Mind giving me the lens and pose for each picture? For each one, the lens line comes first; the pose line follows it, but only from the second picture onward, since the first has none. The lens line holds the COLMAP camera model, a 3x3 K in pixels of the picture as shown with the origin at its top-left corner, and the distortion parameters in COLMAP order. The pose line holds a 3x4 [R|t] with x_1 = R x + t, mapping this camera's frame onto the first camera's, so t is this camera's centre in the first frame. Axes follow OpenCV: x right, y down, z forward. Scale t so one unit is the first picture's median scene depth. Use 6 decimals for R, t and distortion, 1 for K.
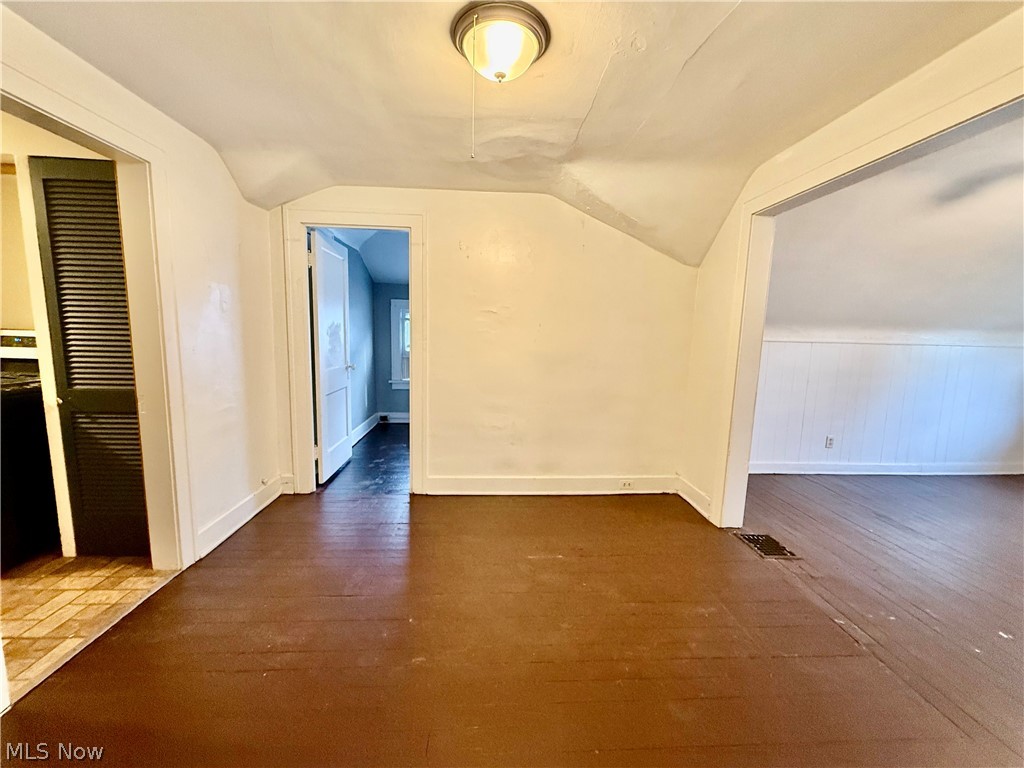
lens RADIAL K [[409.7, 0, 509.7], [0, 409.7, 380.7], [0, 0, 1]] dist [0.001240, -0.000112]
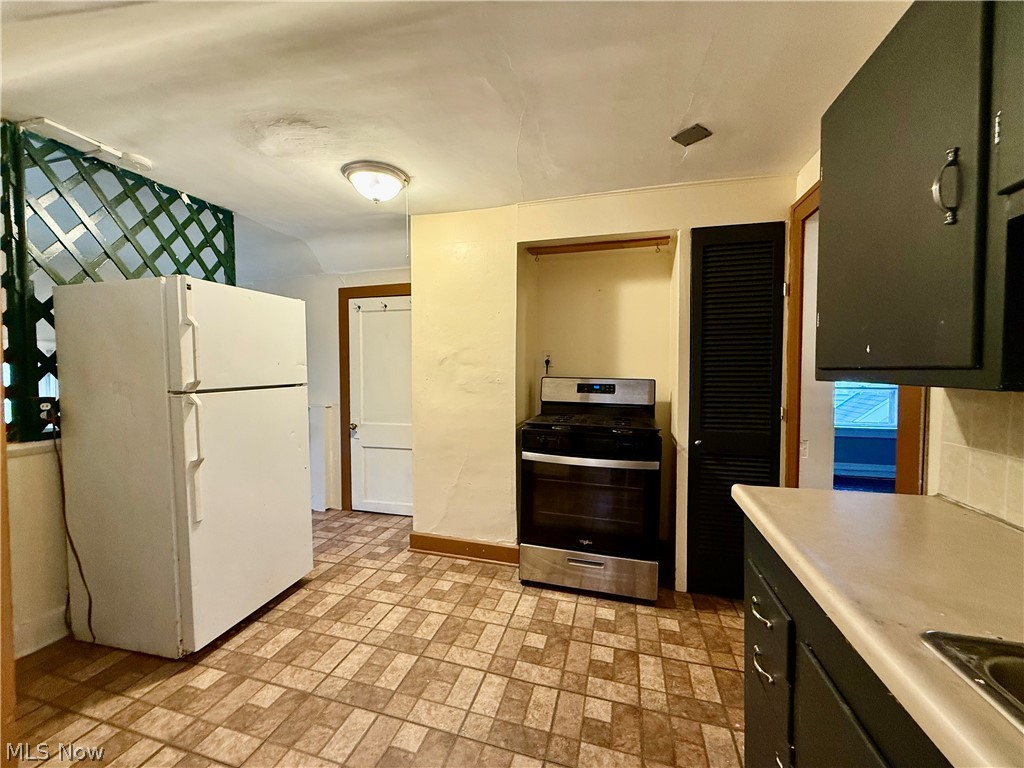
lens RADIAL K [[409.7, 0, 509.9], [0, 409.7, 382.2], [0, 0, 1]] dist [0.001240, -0.000112]
pose [[0.948747, -0.013825, -0.315734, -1.194269], [-0.017600, 0.995181, -0.096462, 0.002620], [0.315546, 0.097075, 0.943932, -0.188449]]
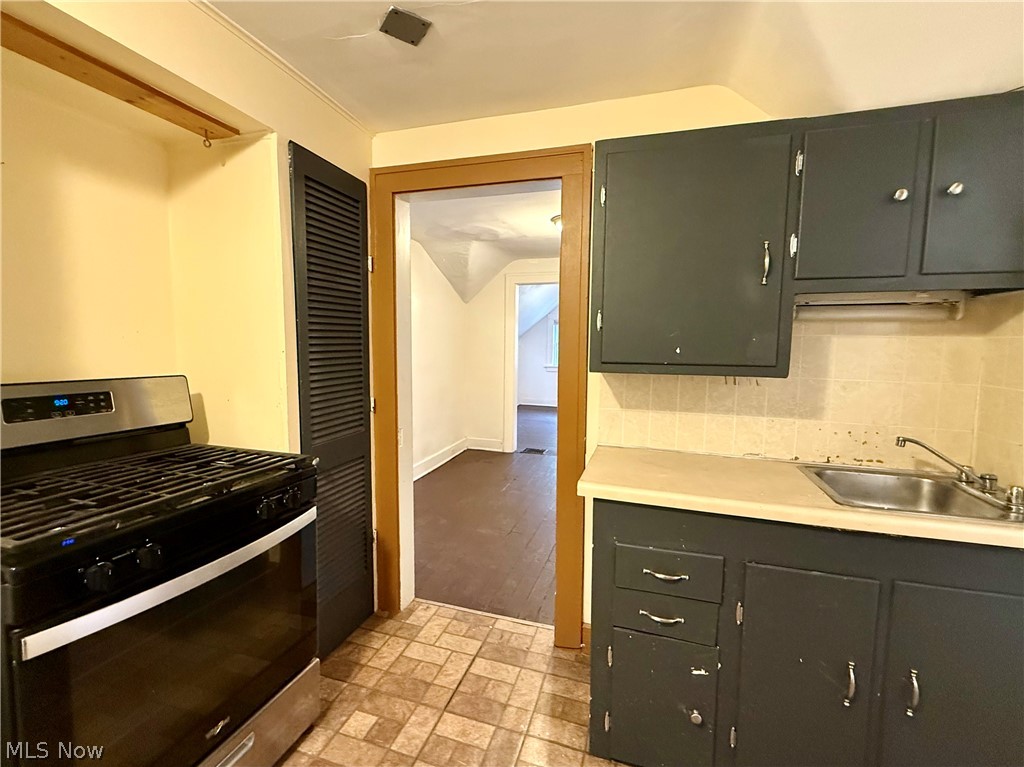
lens RADIAL K [[454.0, 0, 512.6], [0, 454.0, 379.9], [0, 0, 1]] dist [-0.003946, -0.000168]
pose [[0.345768, -0.099852, 0.932992, -1.695770], [0.115505, 0.991289, 0.063284, -0.109720], [-0.931184, 0.085884, 0.354289, 0.336636]]
